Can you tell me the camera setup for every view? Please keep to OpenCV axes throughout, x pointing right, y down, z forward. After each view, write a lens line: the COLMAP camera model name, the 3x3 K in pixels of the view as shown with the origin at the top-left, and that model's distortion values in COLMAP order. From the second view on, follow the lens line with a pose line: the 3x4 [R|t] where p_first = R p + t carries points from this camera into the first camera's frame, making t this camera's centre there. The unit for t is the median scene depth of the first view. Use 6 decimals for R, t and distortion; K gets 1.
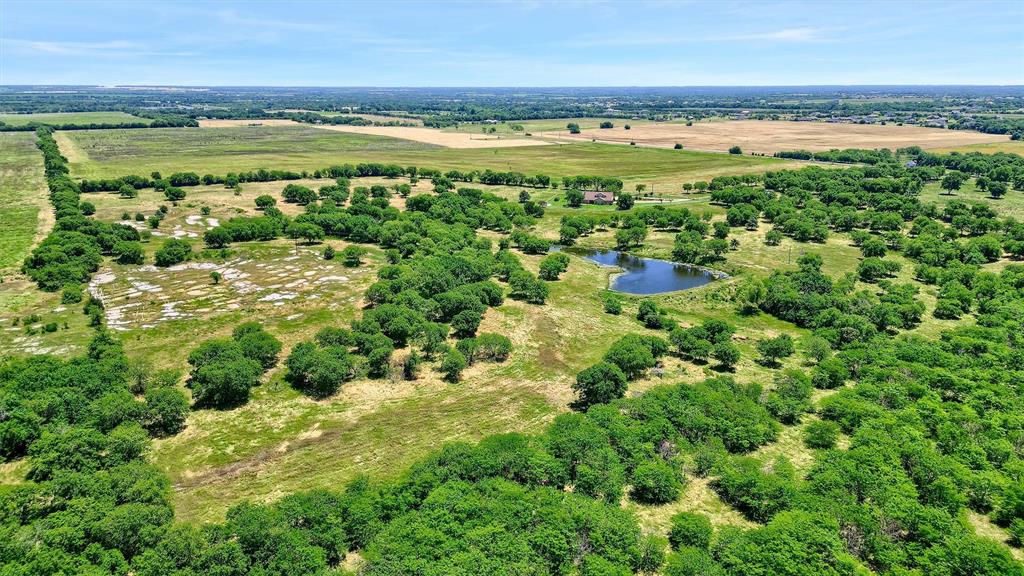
lens RADIAL K [[738.1, 0, 495.4], [0, 738.1, 285.1], [0, 0, 1]] dist [0.102793, -0.128742]
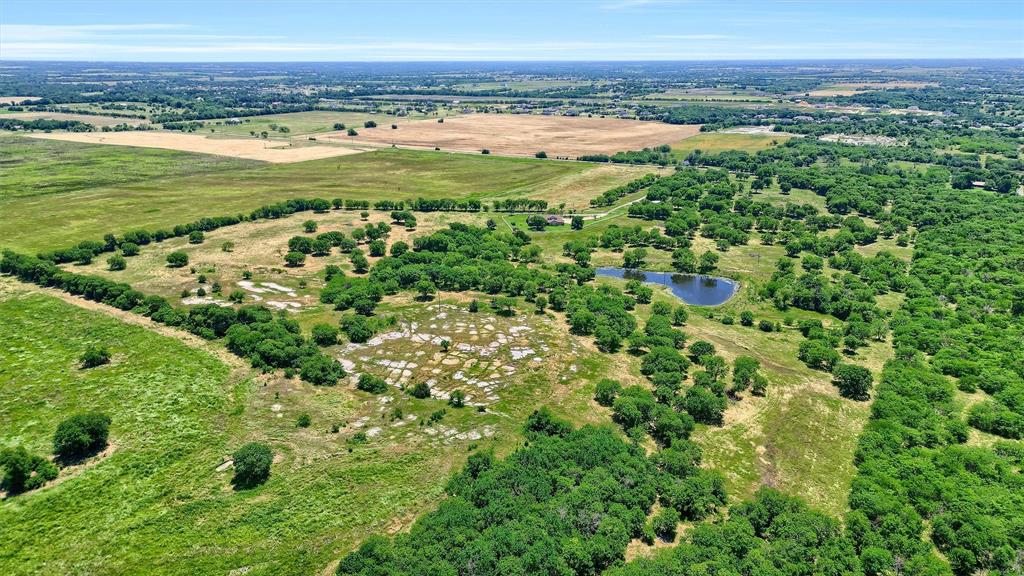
lens RADIAL K [[738.1, 0, 495.4], [0, 738.1, 285.1], [0, 0, 1]] dist [0.102793, -0.128742]
pose [[0.891814, -0.131720, 0.432802, -0.438789], [0.116806, 0.991280, 0.061002, -0.090499], [-0.437063, -0.003849, 0.899423, -0.029660]]
